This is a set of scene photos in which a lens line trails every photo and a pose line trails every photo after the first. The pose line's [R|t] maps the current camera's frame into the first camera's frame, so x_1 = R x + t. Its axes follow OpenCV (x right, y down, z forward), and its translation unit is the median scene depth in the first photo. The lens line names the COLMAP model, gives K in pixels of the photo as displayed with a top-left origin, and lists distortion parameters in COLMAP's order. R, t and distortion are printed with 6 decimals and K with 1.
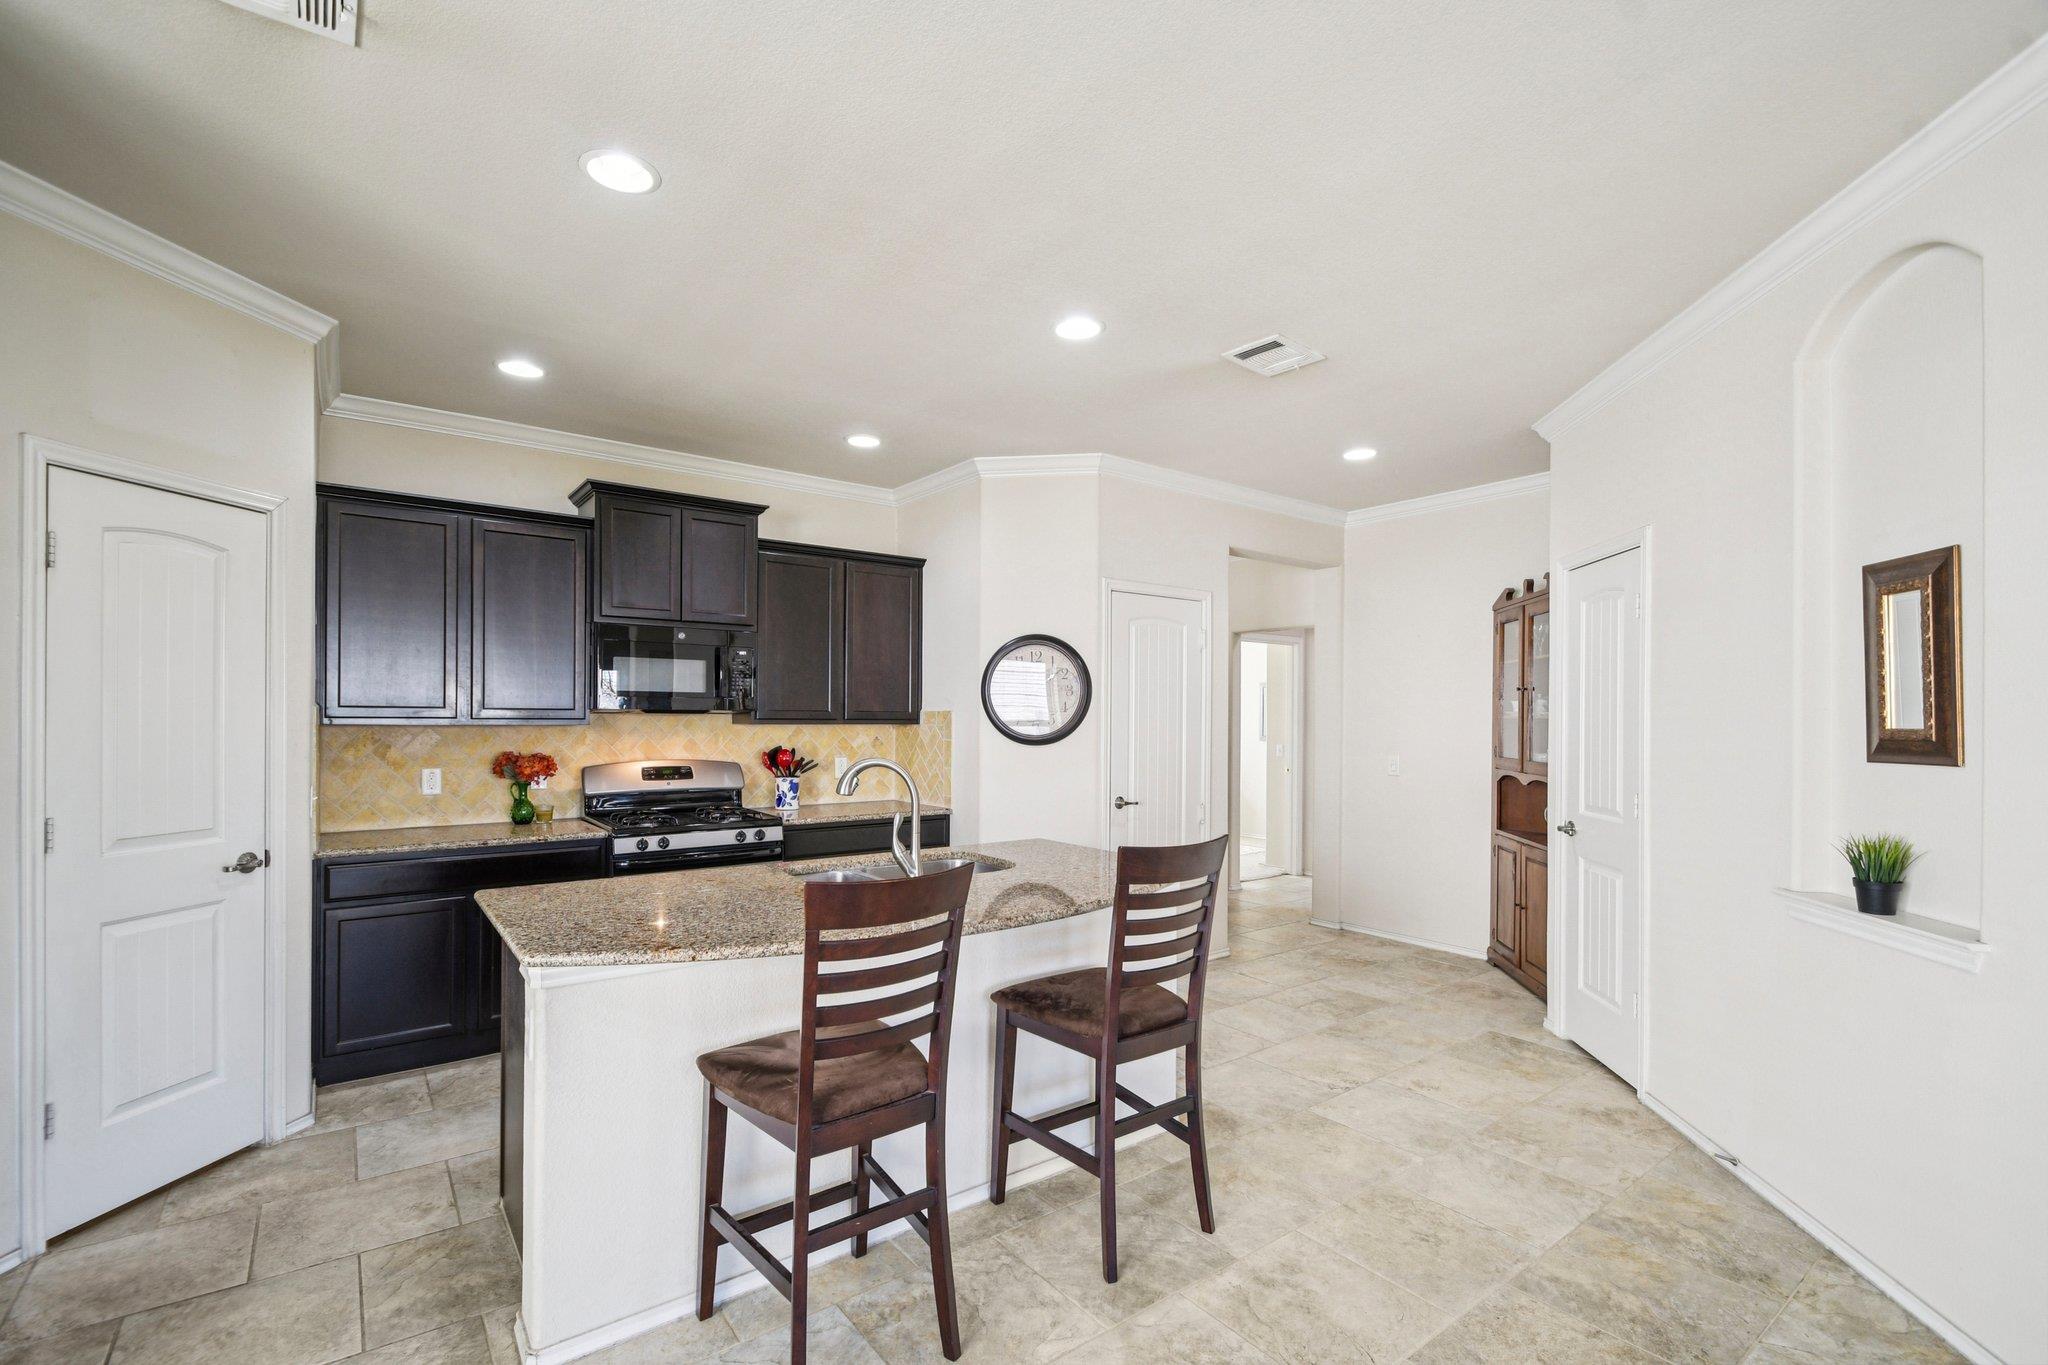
lens RADIAL K [[917.7, 0, 1007.5], [0, 917.7, 712.3], [0, 0, 1]] dist [0.012788, 0.000075]
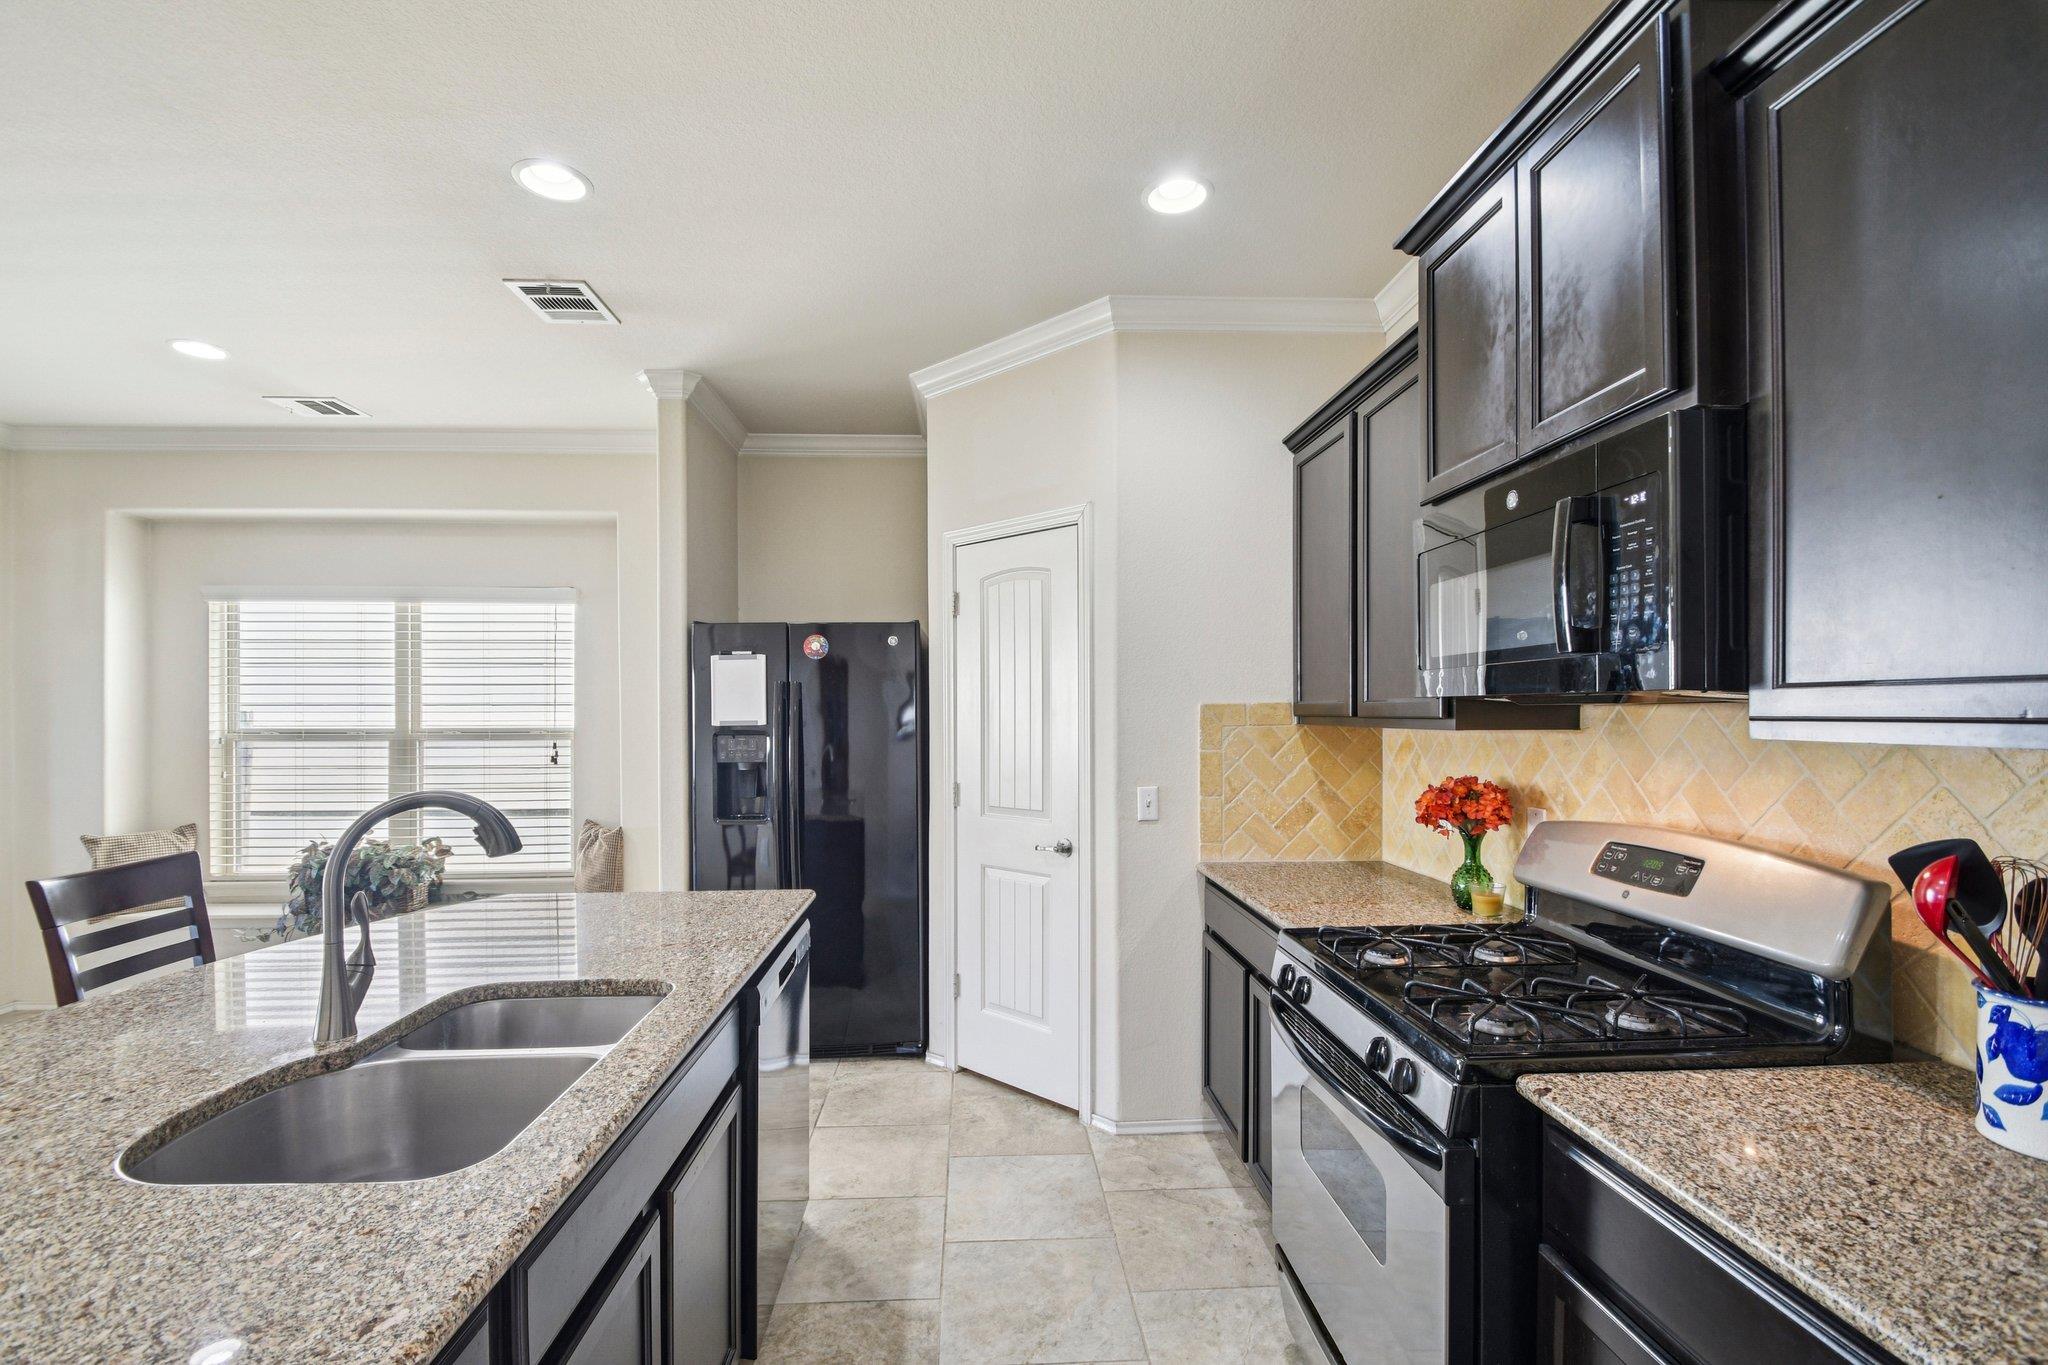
lens RADIAL K [[917.7, 0, 1007.5], [0, 917.7, 712.3], [0, 0, 1]] dist [0.012788, 0.000075]
pose [[-0.562090, 0.000510, -0.827076, 0.082320], [0.007435, 0.999963, -0.004437, 0.005187], [0.827043, -0.008643, -0.562073, 1.064945]]
